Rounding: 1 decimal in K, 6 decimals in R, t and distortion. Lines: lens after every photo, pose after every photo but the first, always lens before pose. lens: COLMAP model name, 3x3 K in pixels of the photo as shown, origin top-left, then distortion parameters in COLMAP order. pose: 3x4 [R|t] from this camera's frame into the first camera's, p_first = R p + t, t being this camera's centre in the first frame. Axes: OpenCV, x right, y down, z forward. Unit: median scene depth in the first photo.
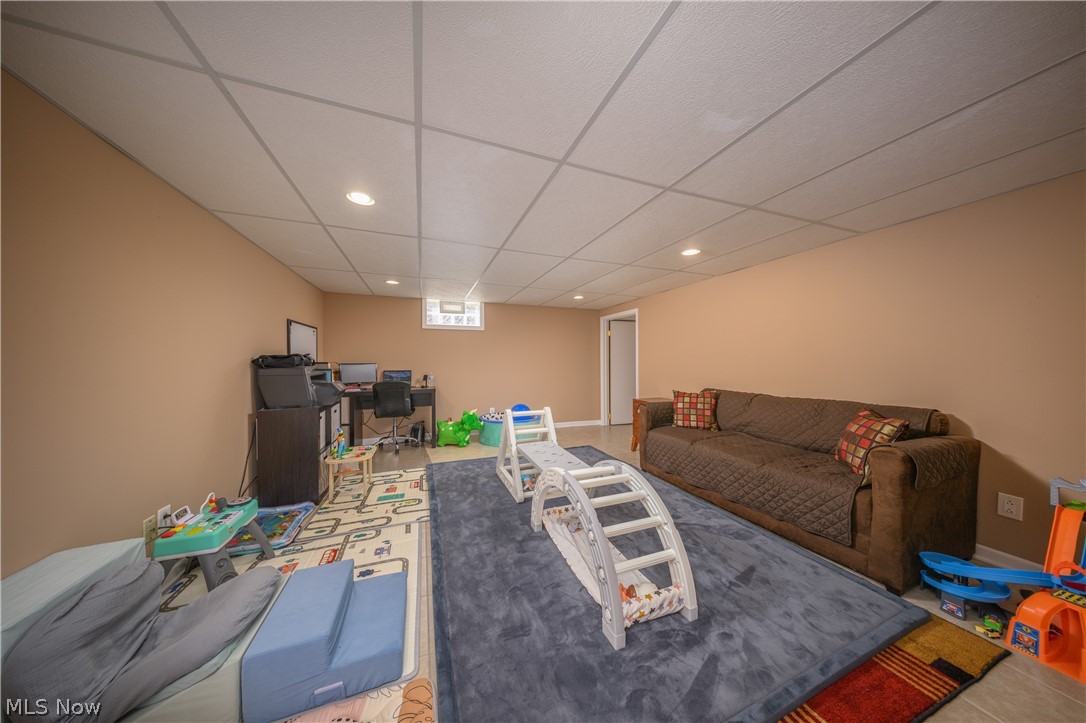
lens RADIAL K [[315.1, 0, 544.3], [0, 315.1, 357.8], [0, 0, 1]] dist [-0.000248, -0.000075]
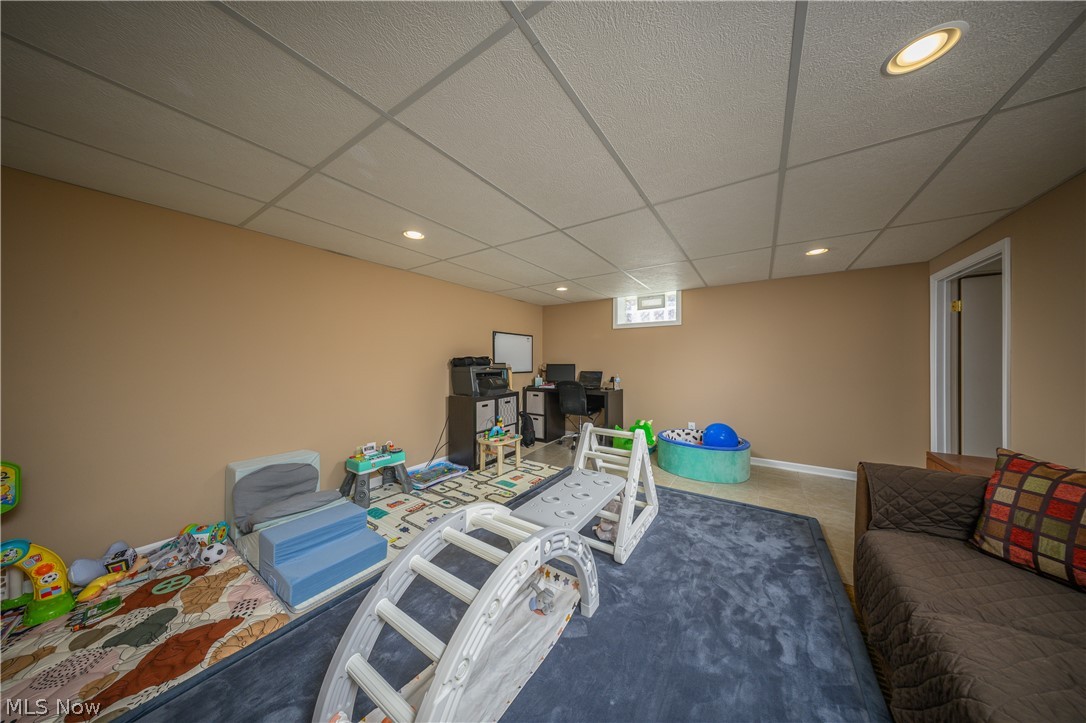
lens RADIAL K [[315.1, 0, 544.3], [0, 315.1, 357.8], [0, 0, 1]] dist [-0.000248, -0.000075]
pose [[0.572776, -0.005676, -0.819692, 0.512105], [0.004558, 0.999983, -0.003740, -0.000735], [0.819699, -0.001594, 0.572792, 0.469548]]
